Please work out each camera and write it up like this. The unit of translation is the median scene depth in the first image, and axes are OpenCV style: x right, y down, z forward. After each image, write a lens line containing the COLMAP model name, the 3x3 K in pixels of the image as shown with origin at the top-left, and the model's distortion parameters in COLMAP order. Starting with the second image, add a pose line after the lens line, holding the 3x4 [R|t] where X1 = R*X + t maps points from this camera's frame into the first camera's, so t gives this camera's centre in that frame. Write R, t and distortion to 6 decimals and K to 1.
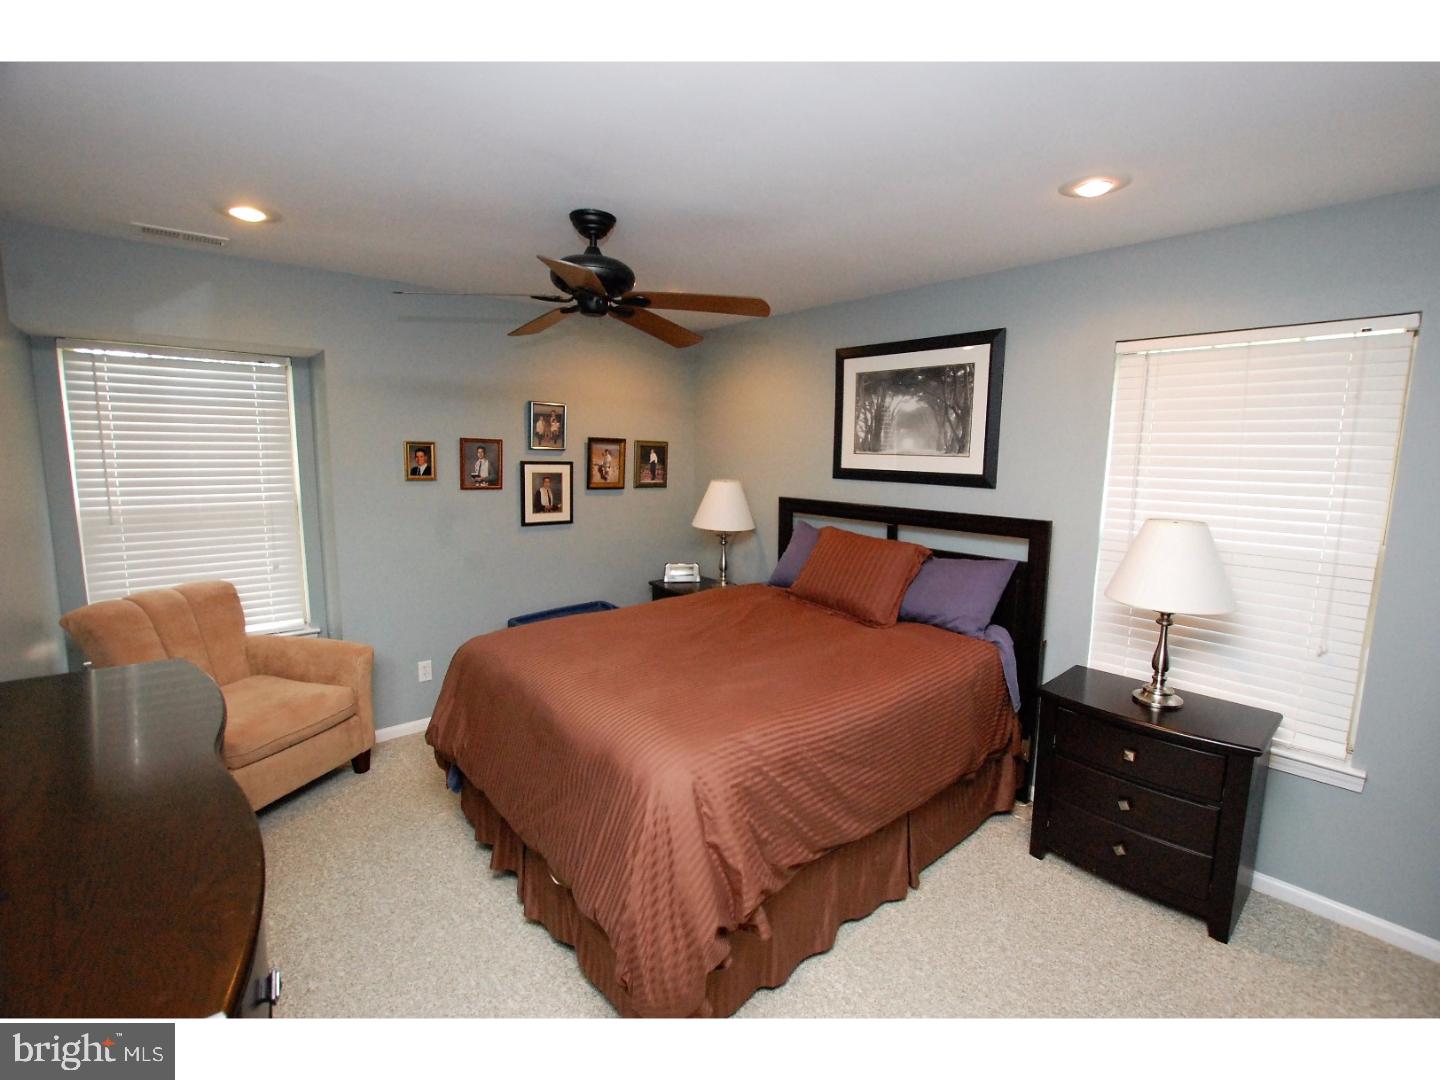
lens RADIAL K [[660.2, 0, 720.0], [0, 660.2, 540.0], [0, 0, 1]] dist [-0.028878, -0.000177]
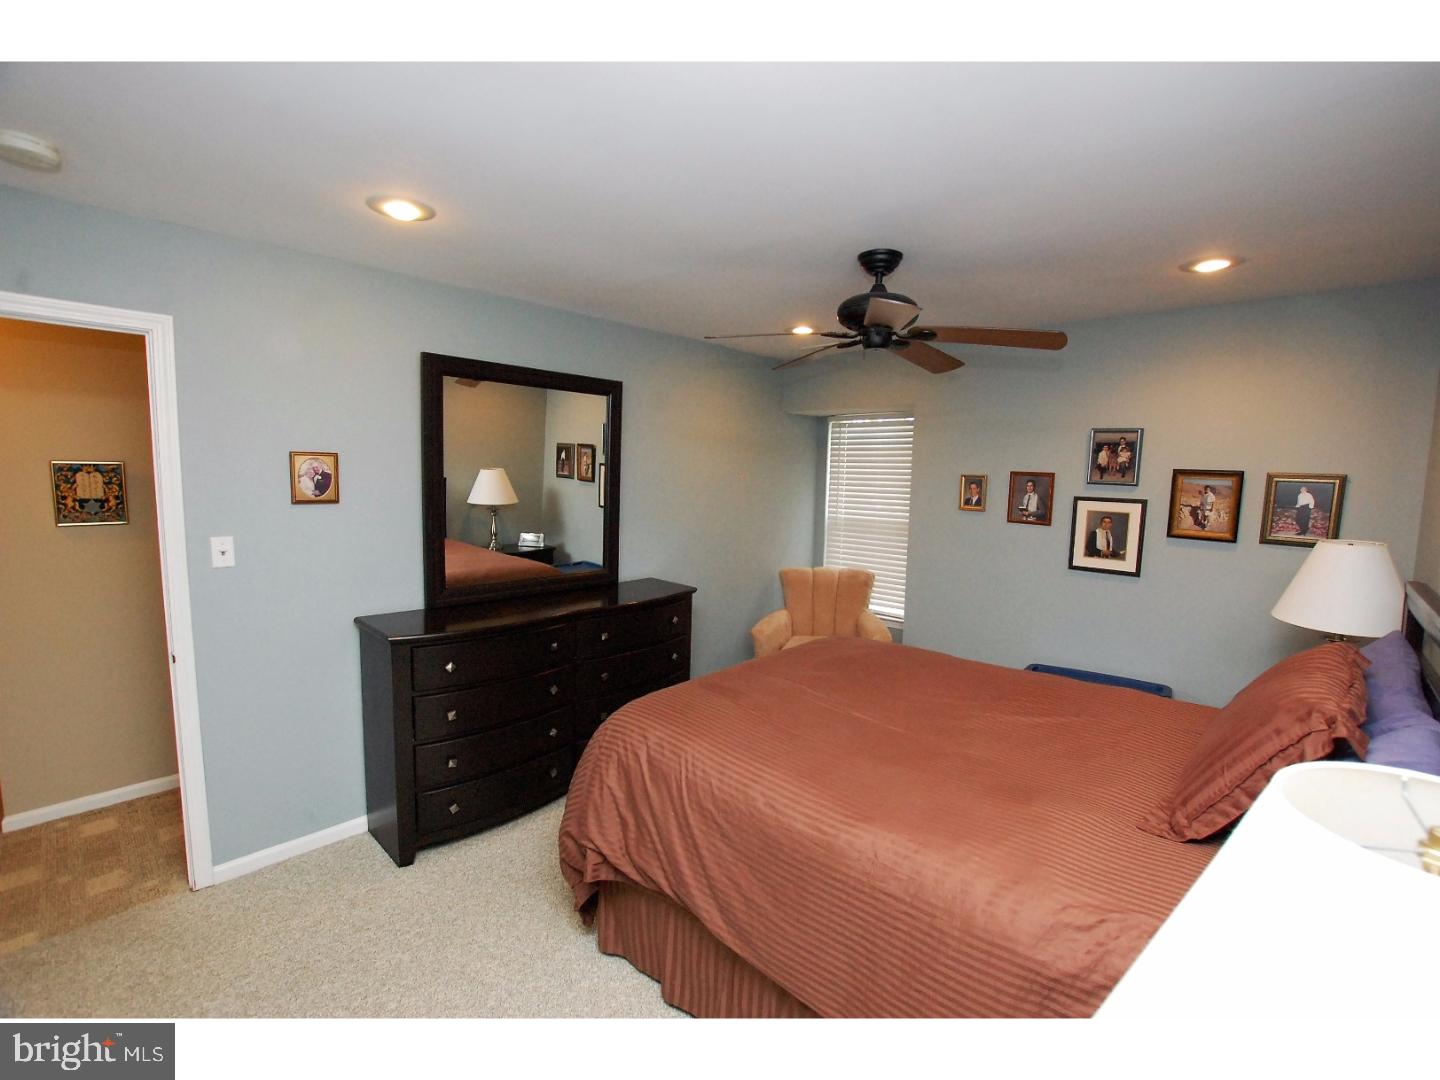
lens RADIAL K [[627.0, 0, 720.0], [0, 627.0, 540.0], [0, 0, 1]] dist [-0.000136, -0.000037]
pose [[0.090949, 0.086267, -0.992112, 0.511339], [-0.162251, 0.984213, 0.070707, -0.043181], [0.982549, 0.154541, 0.103510, 0.441960]]
